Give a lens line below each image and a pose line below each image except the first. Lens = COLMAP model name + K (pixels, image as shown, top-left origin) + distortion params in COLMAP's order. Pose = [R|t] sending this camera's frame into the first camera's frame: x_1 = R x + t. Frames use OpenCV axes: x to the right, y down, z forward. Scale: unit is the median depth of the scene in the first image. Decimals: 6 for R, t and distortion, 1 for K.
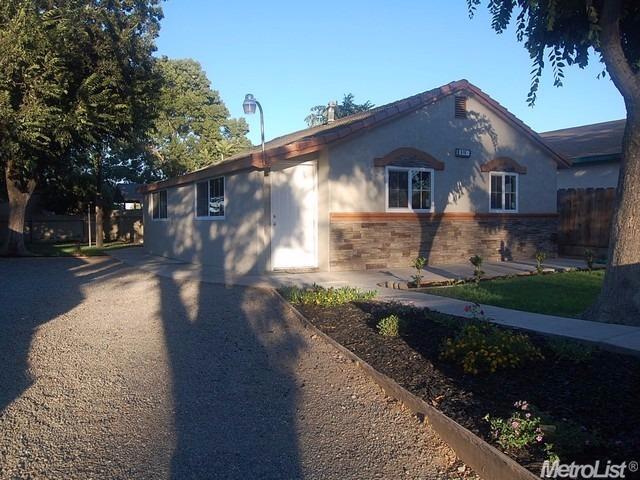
lens RADIAL K [[569.4, 0, 331.8], [0, 569.4, 241.8], [0, 0, 1]] dist [-0.085487, 0.014059]
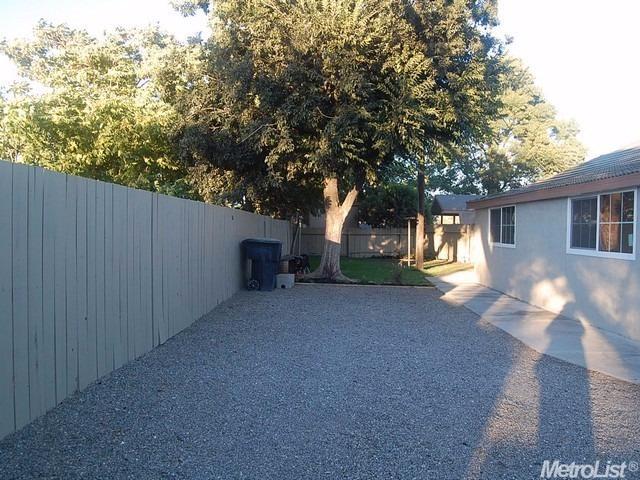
lens RADIAL K [[569.4, 0, 331.8], [0, 569.4, 241.8], [0, 0, 1]] dist [-0.085487, 0.014059]
pose [[0.865628, 0.027838, -0.499913, -0.049047], [-0.035089, 0.999371, -0.005108, -0.012699], [0.499456, 0.021963, 0.866061, 0.089726]]
